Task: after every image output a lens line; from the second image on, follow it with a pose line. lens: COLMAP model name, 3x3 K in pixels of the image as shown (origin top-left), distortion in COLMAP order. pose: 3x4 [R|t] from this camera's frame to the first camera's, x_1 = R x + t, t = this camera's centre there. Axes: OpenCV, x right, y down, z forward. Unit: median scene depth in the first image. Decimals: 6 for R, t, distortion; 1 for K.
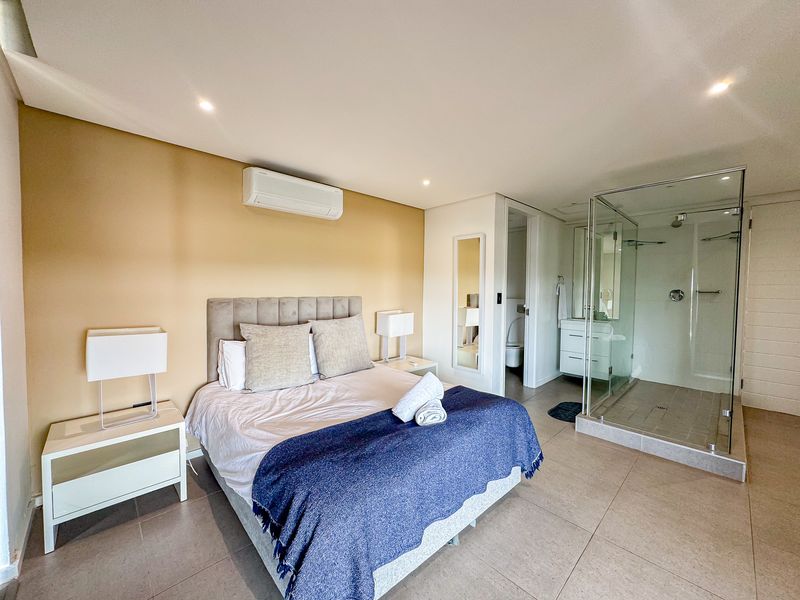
lens RADIAL K [[318.1, 0, 400.0], [0, 318.1, 300.0], [0, 0, 1]] dist [-0.000789, -0.000060]
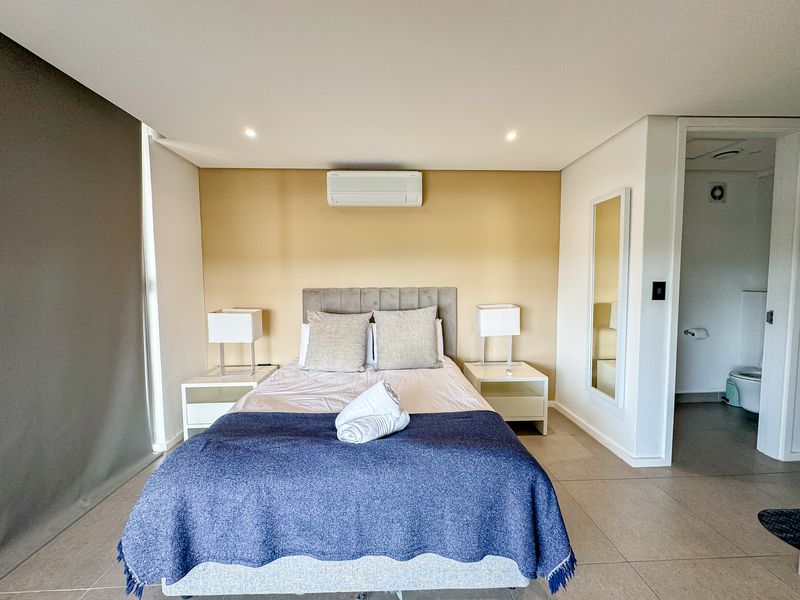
lens RADIAL K [[318.1, 0, 400.0], [0, 318.1, 300.0], [0, 0, 1]] dist [-0.000789, -0.000060]
pose [[0.754469, 0.028207, -0.655729, 0.450169], [-0.010769, 0.999474, 0.030603, -0.001455], [0.656247, -0.016028, 0.754375, 0.294987]]
